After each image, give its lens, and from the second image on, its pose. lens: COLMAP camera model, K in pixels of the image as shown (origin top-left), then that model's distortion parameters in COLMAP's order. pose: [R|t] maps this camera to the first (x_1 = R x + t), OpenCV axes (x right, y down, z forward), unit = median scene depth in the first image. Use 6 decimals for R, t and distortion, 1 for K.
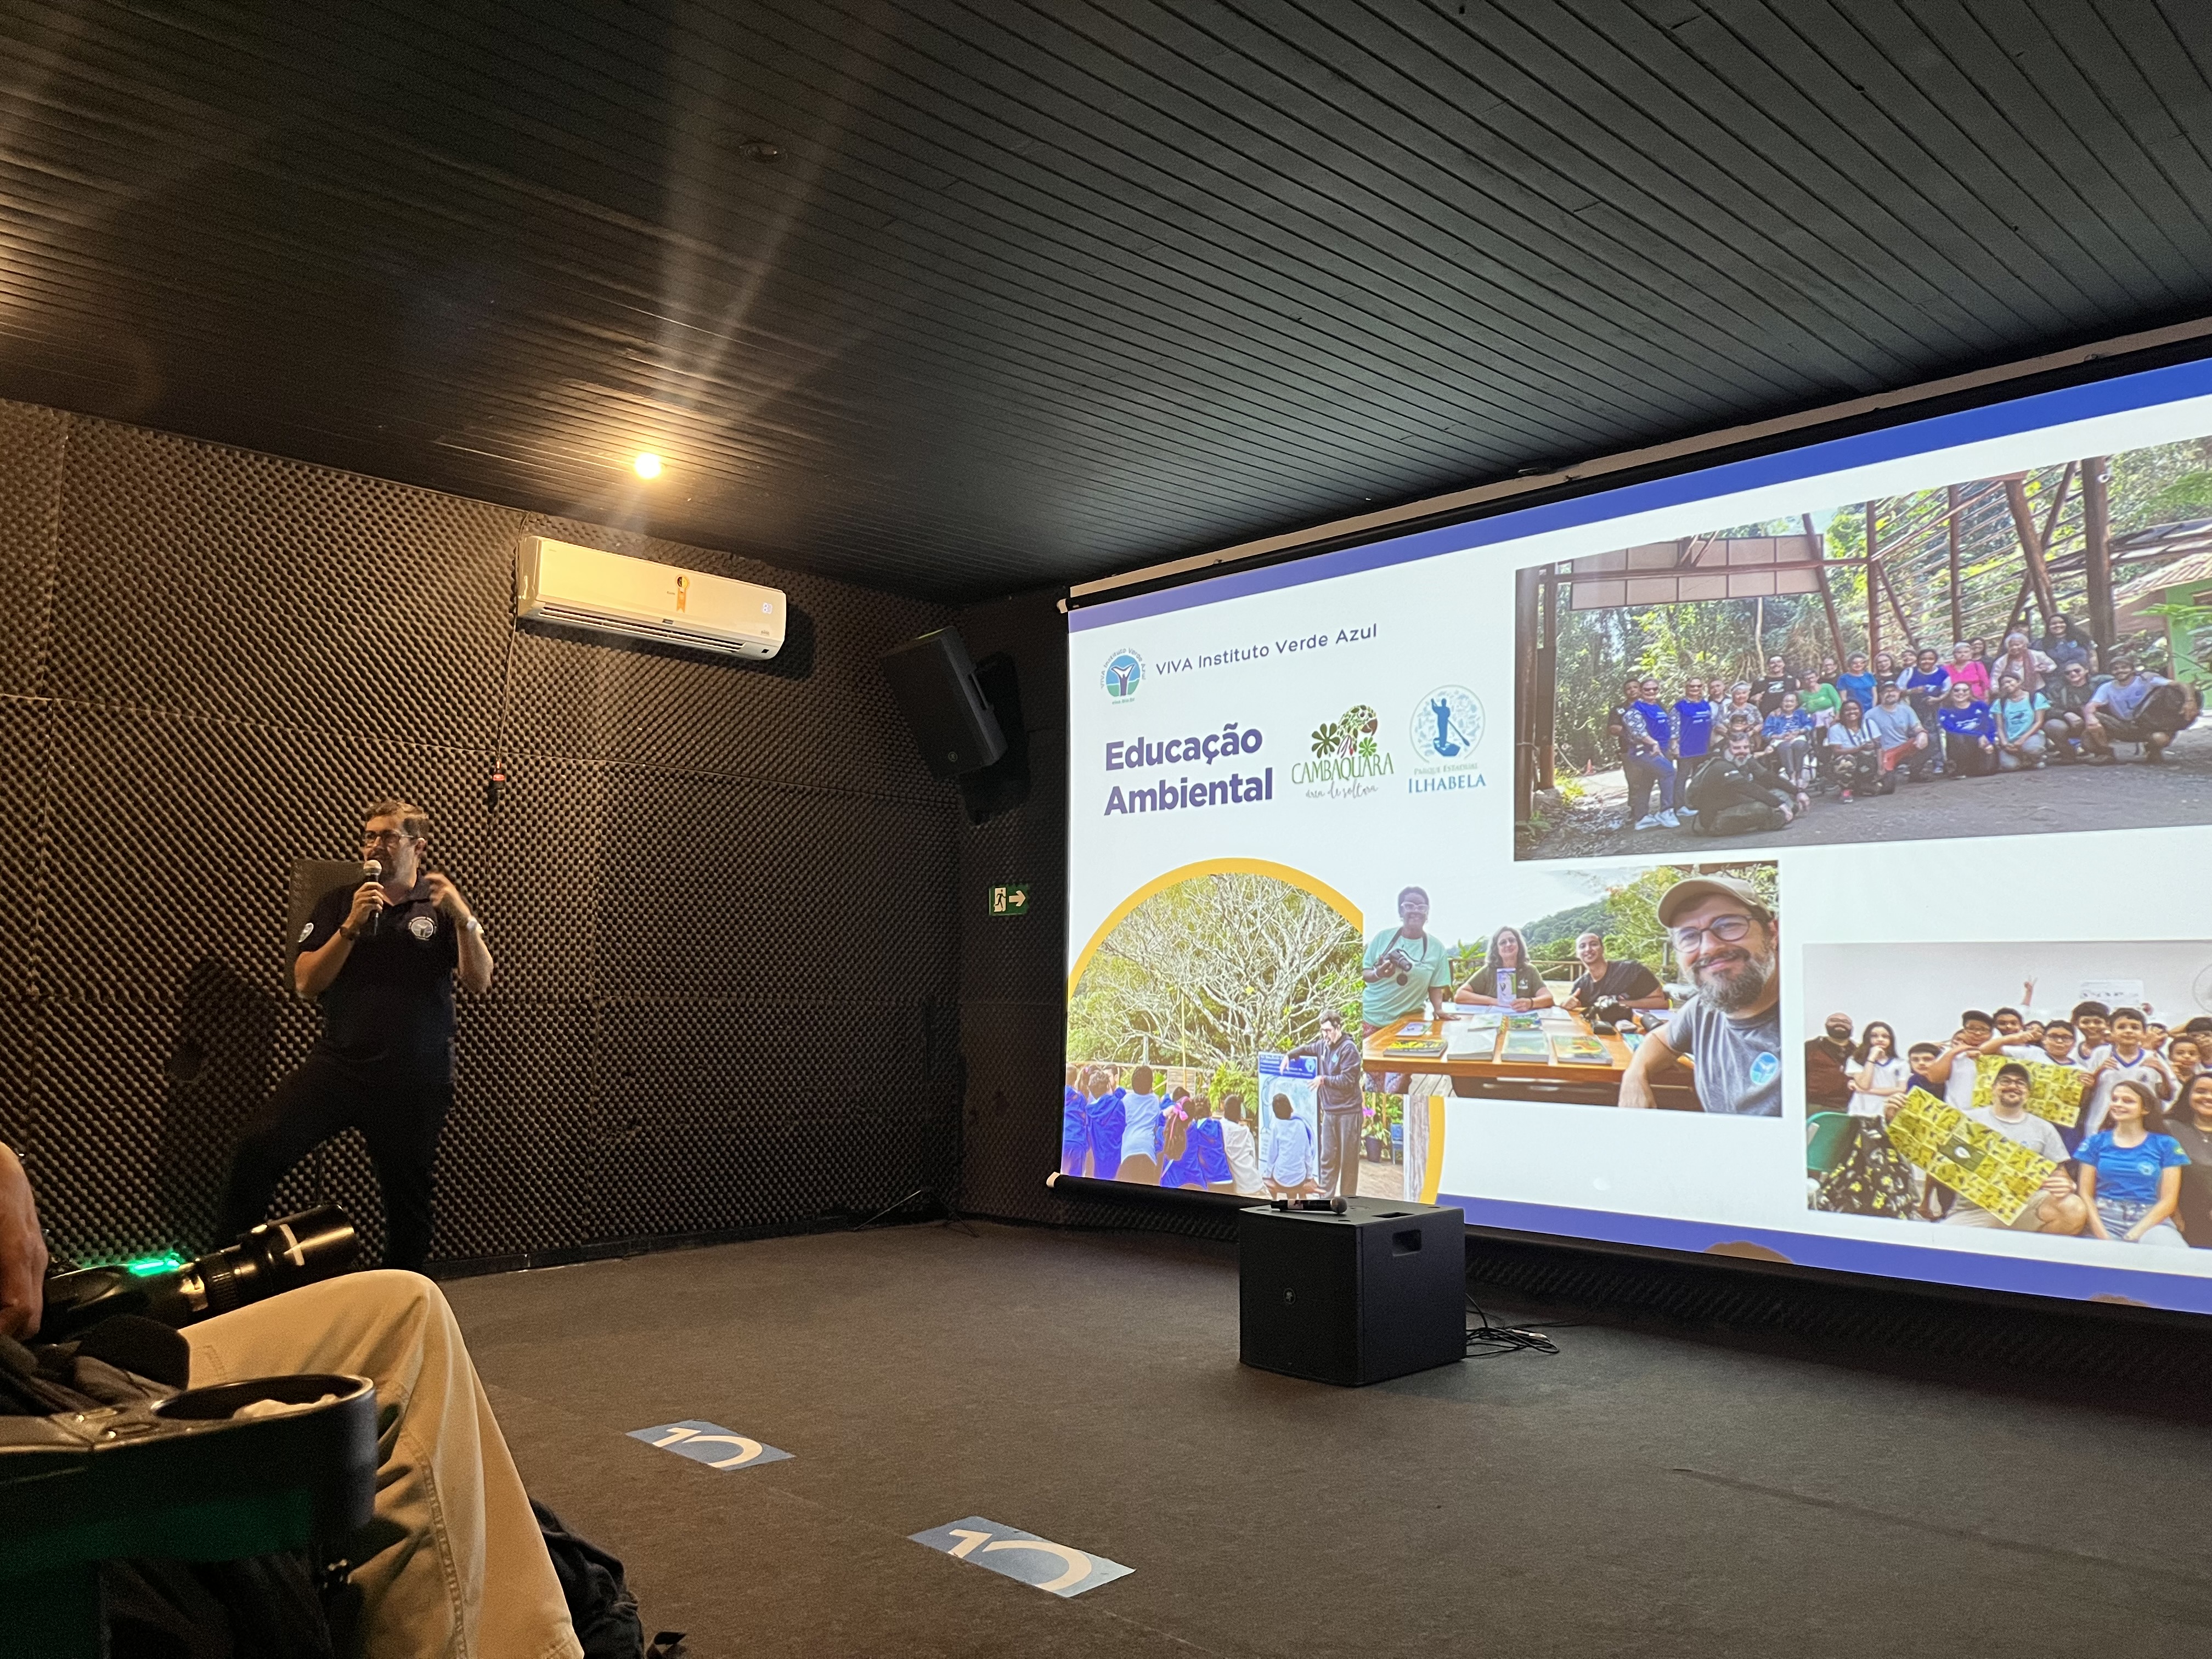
lens RADIAL K [[1689.3, 0, 1106.0], [0, 1689.3, 829.5], [0, 0, 1]] dist [0.000815, -0.003363]
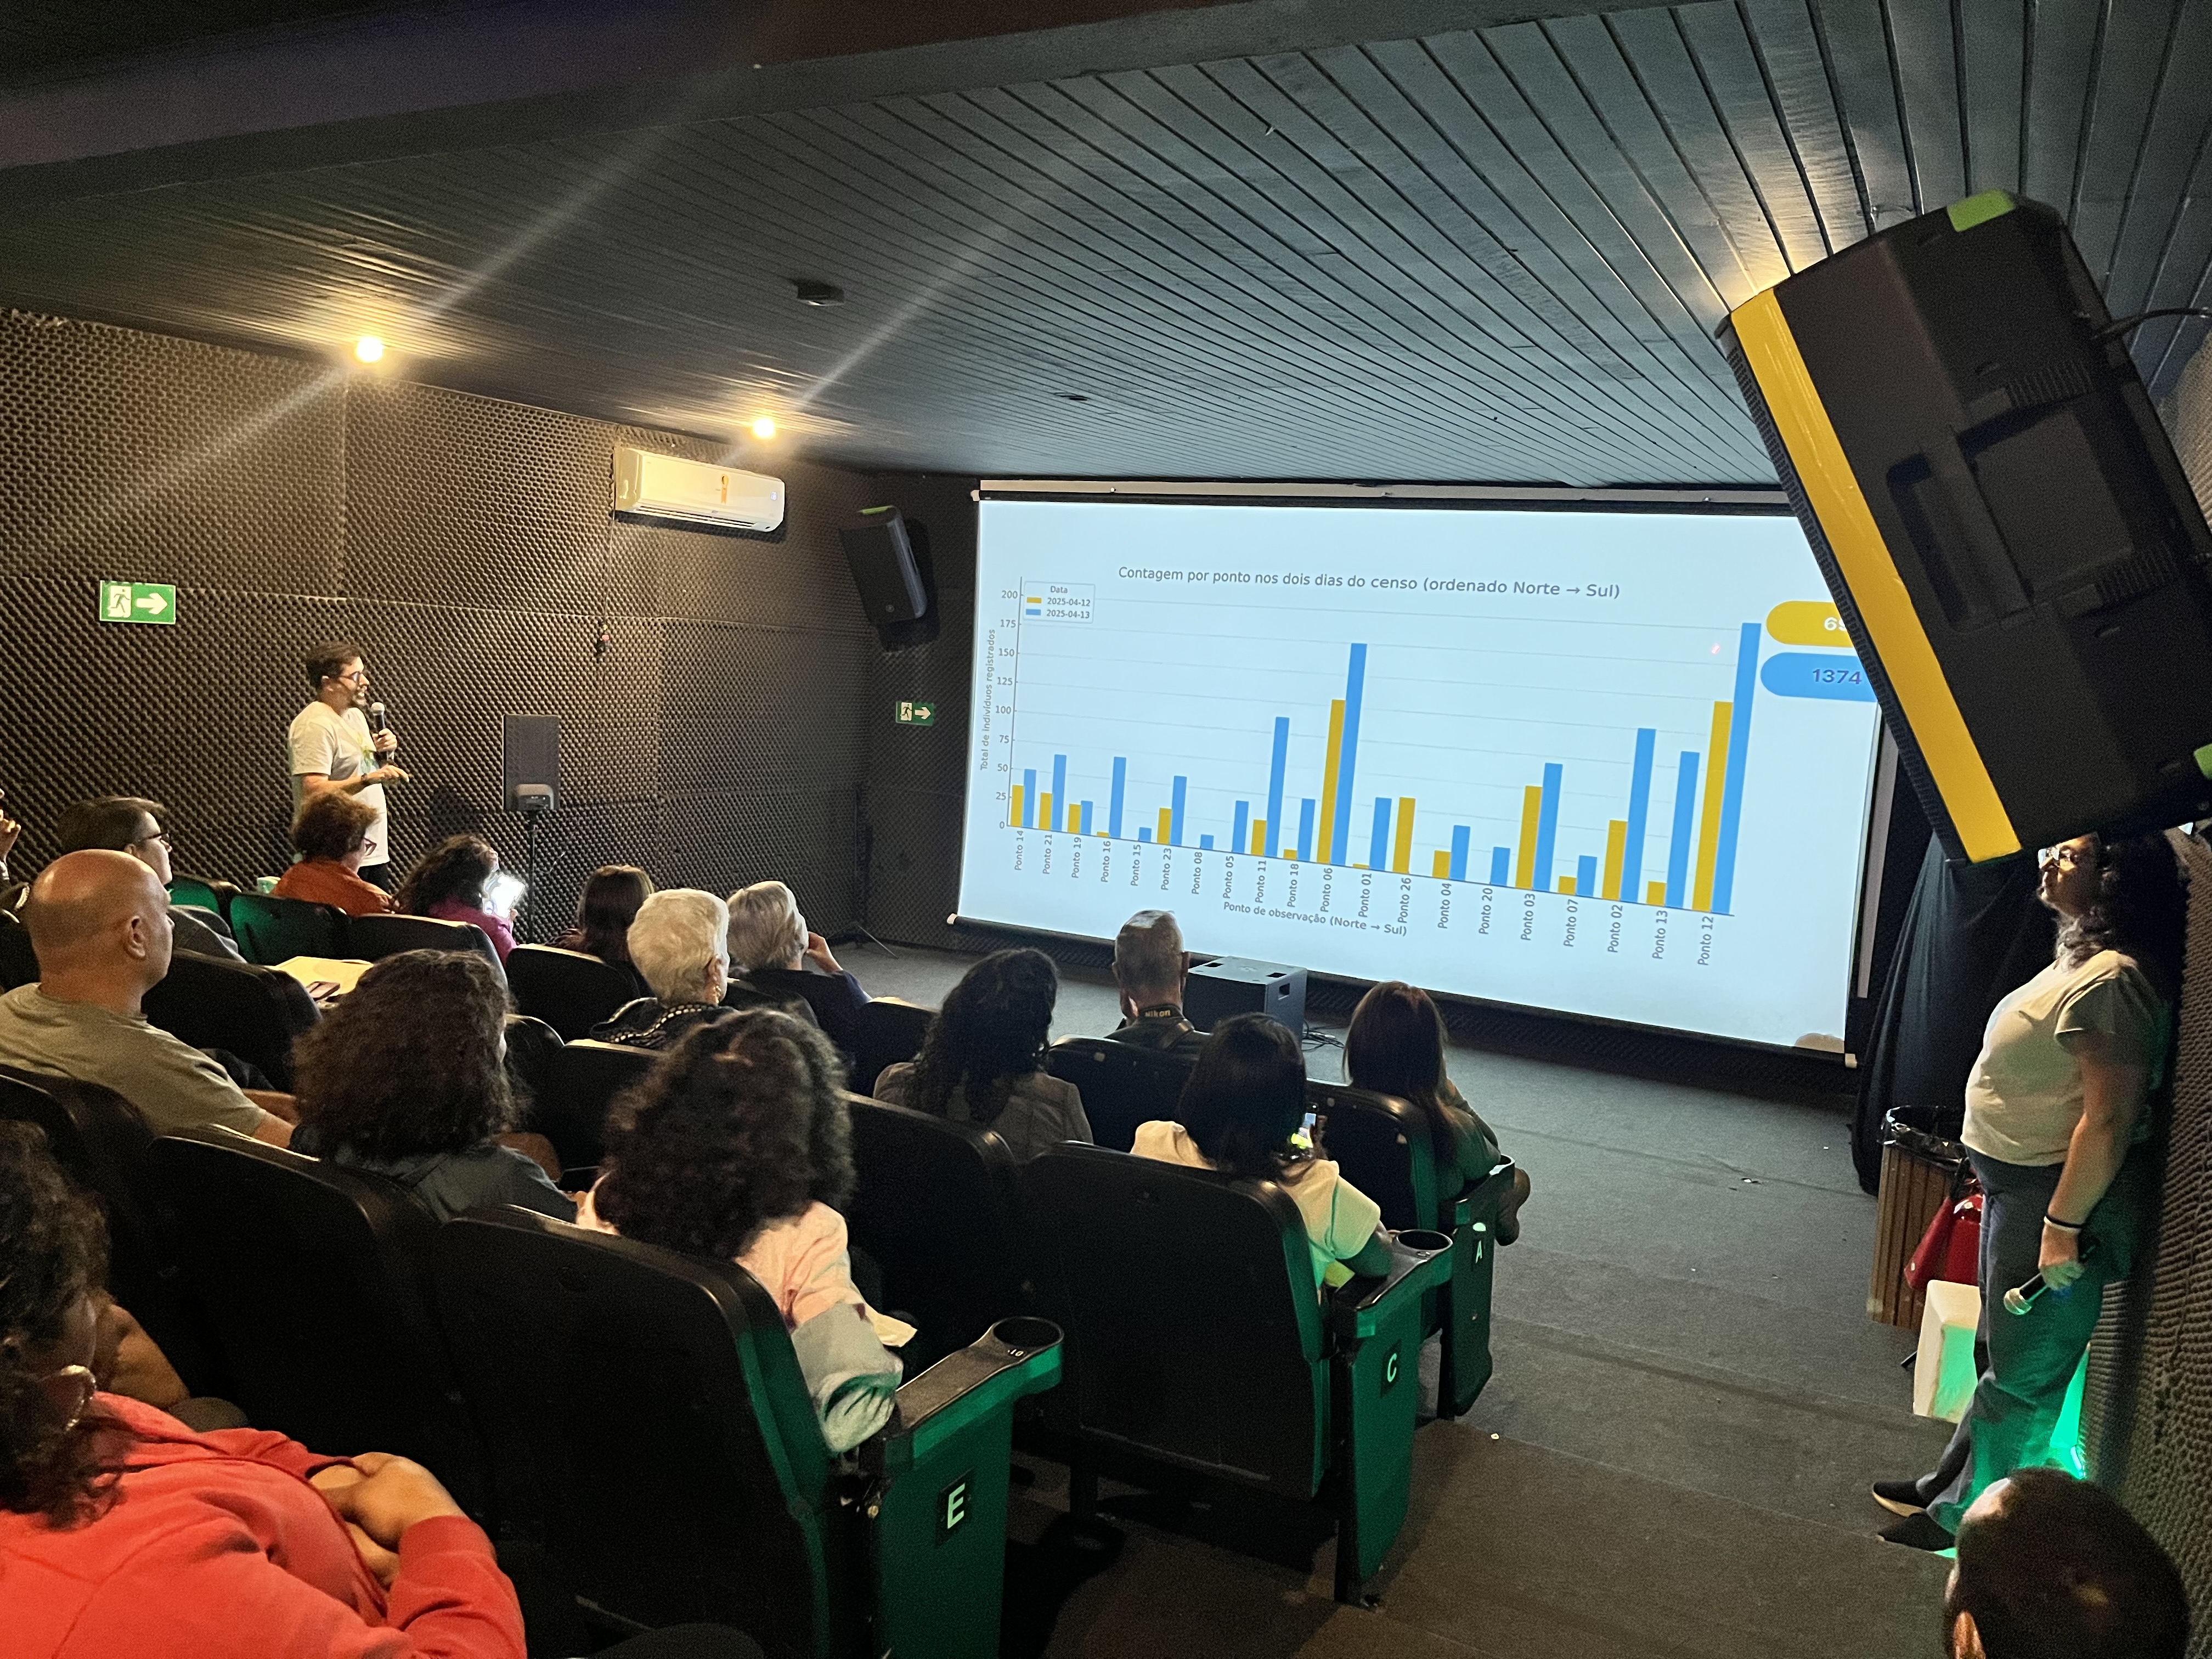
lens RADIAL K [[1689.3, 0, 1106.0], [0, 1689.3, 829.5], [0, 0, 1]] dist [0.000815, -0.003363]
pose [[0.951881, 0.017281, 0.305981, -0.346412], [-0.082663, 0.975882, 0.202041, -0.162501], [-0.295110, -0.217612, 0.930352, -0.328290]]
